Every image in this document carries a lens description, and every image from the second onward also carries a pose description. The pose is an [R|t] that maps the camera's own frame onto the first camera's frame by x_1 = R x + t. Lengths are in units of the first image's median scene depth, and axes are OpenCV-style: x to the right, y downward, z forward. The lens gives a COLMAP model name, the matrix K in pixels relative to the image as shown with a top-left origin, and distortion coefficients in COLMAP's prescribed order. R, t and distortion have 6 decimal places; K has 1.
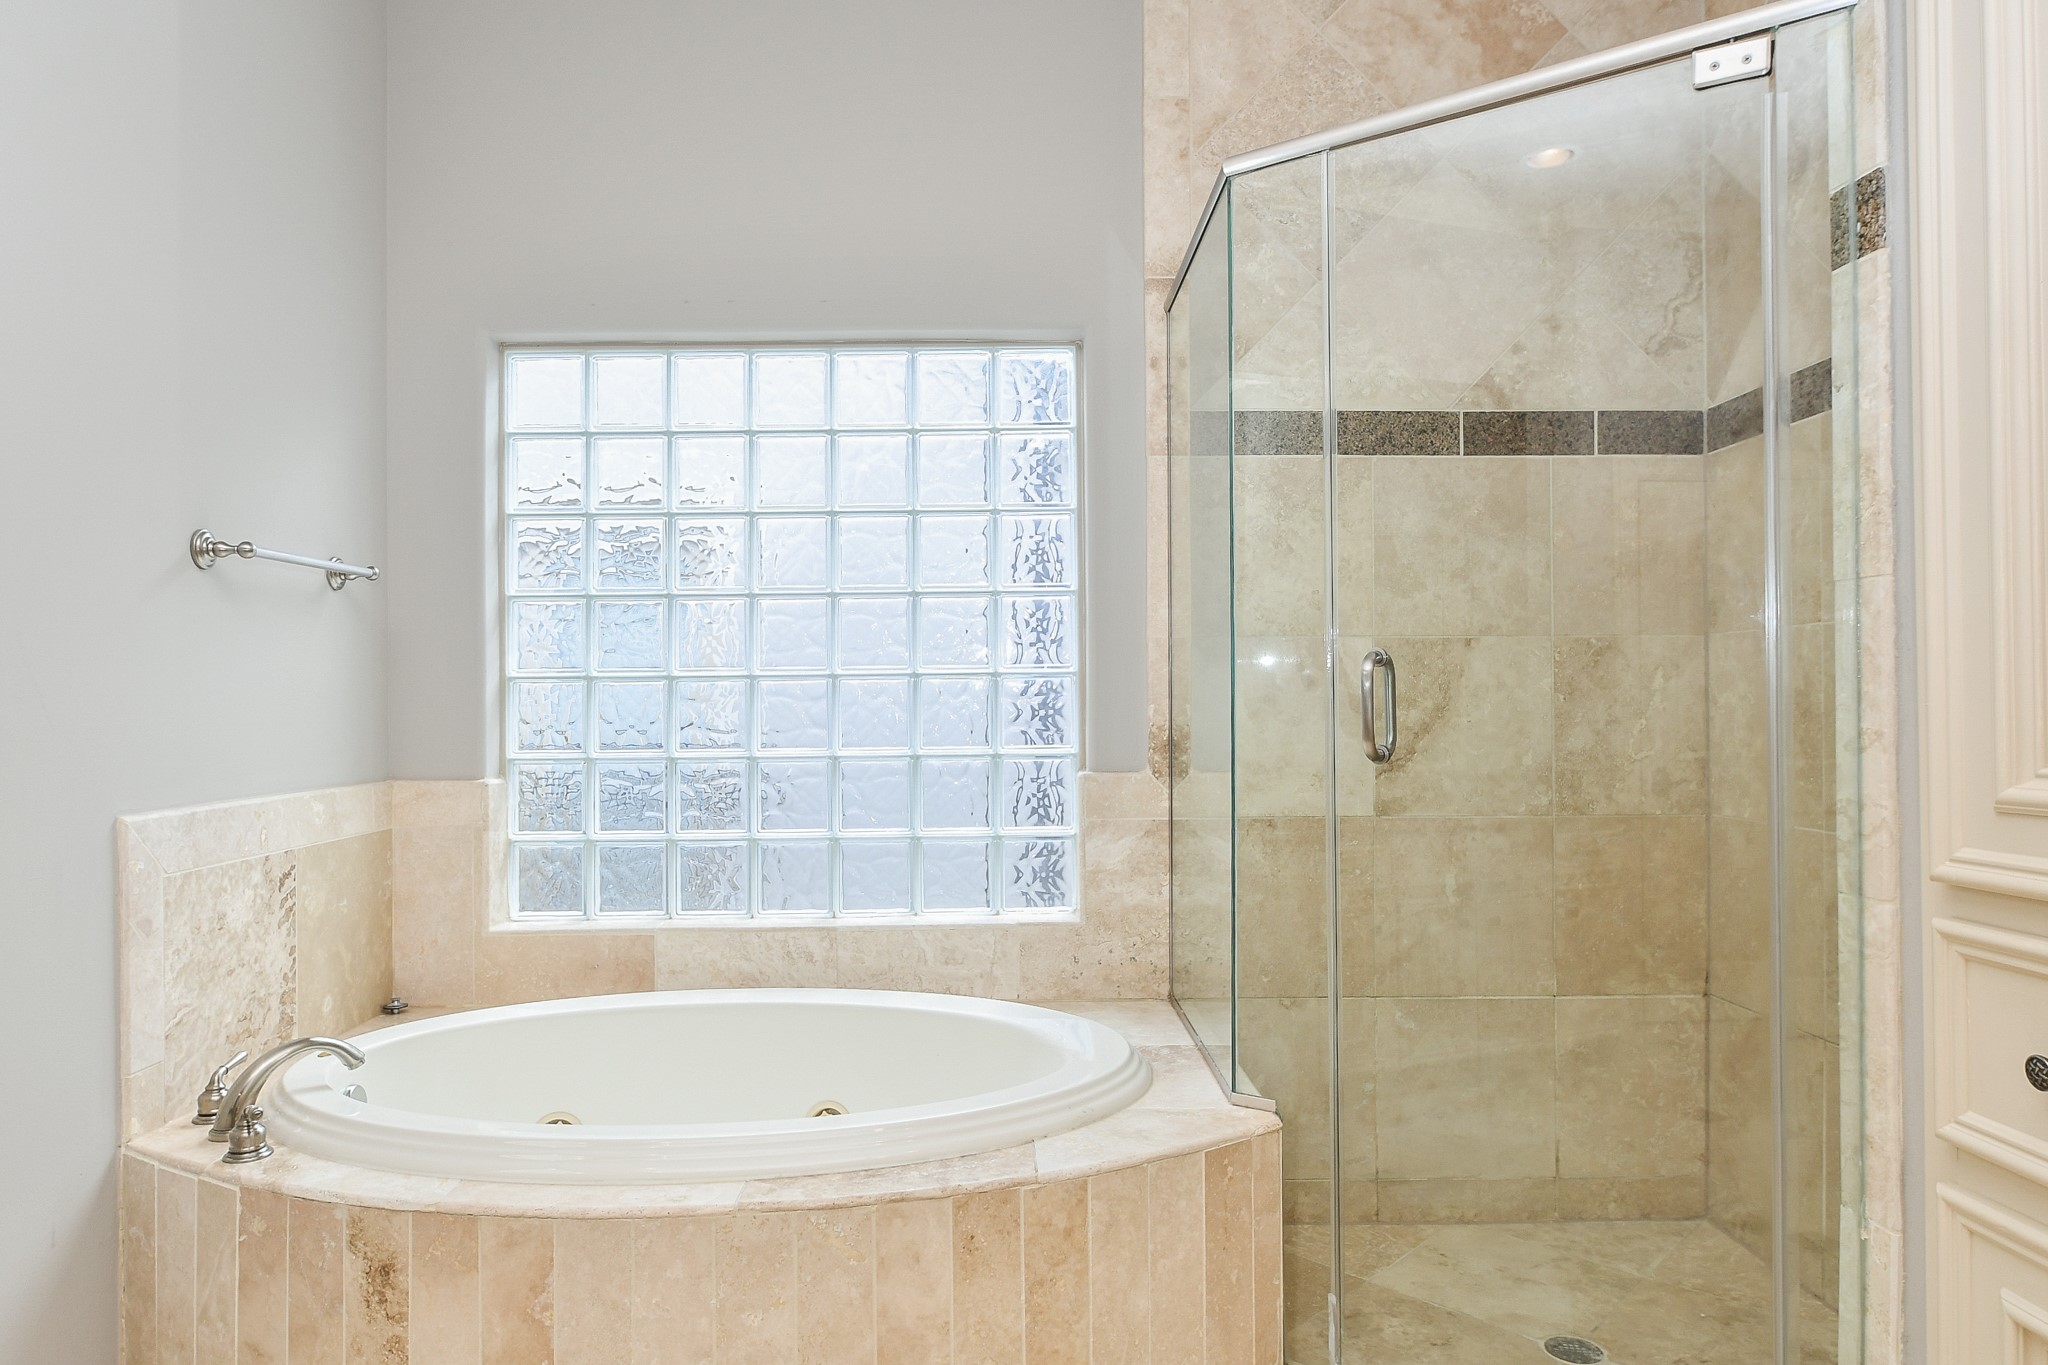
lens RADIAL K [[1280.6, 0, 1024.0], [0, 1280.6, 682.5], [0, 0, 1]] dist [-0.001514, 0.000945]
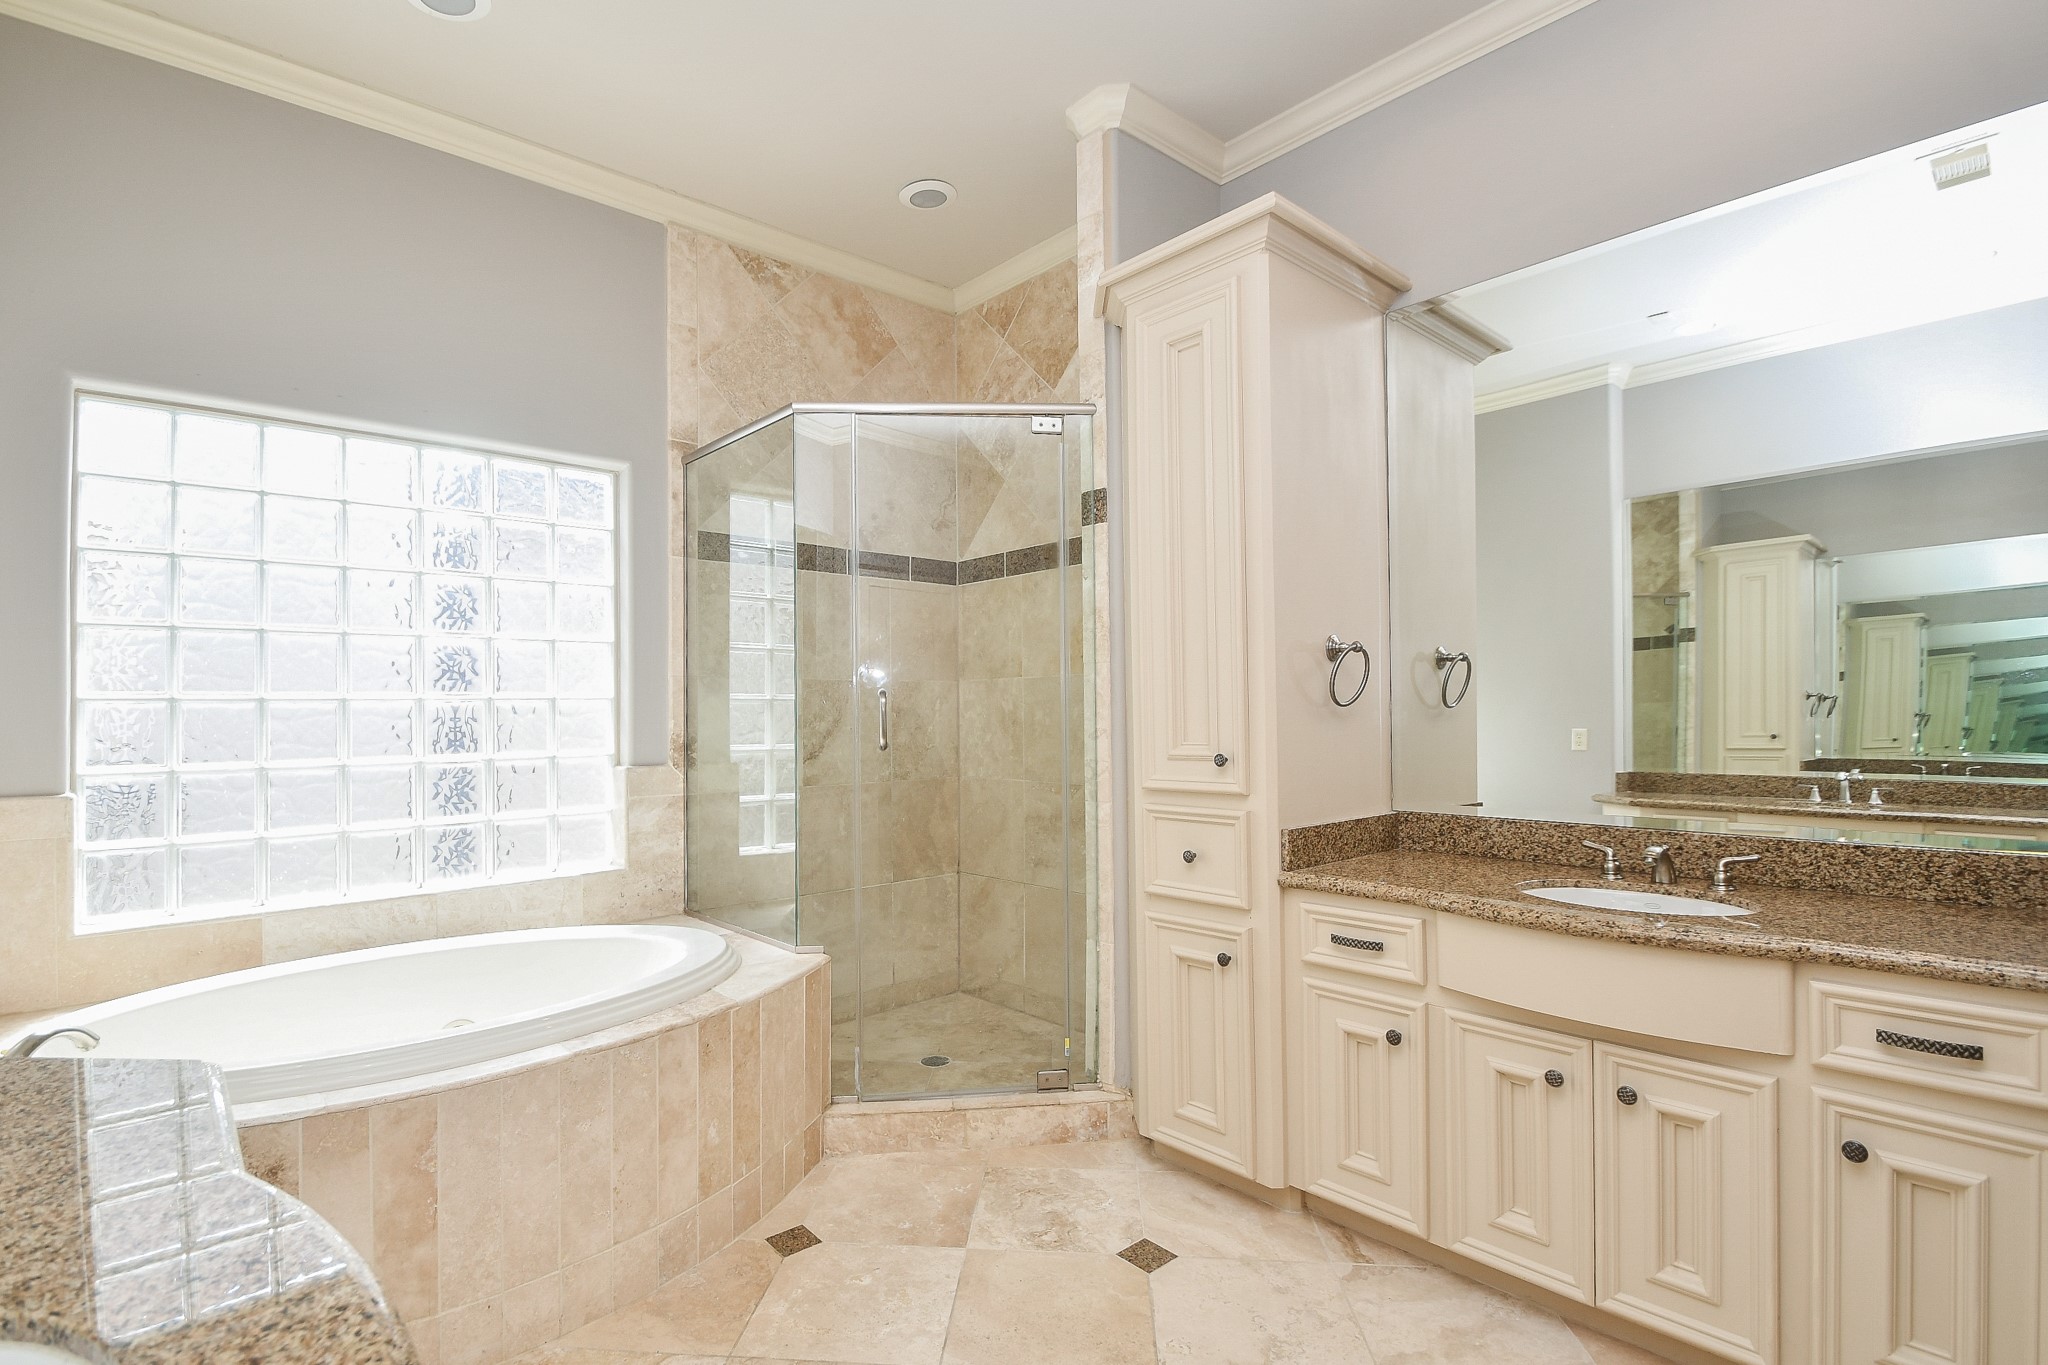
lens RADIAL K [[902.5, 0, 1024.0], [0, 902.5, 682.5], [0, 0, 1]] dist [0.000168, -0.007915]
pose [[0.762883, 0.019826, 0.646233, -0.292887], [-0.004803, 0.999676, -0.024999, -0.002813], [-0.646519, 0.015967, 0.762731, -0.091205]]
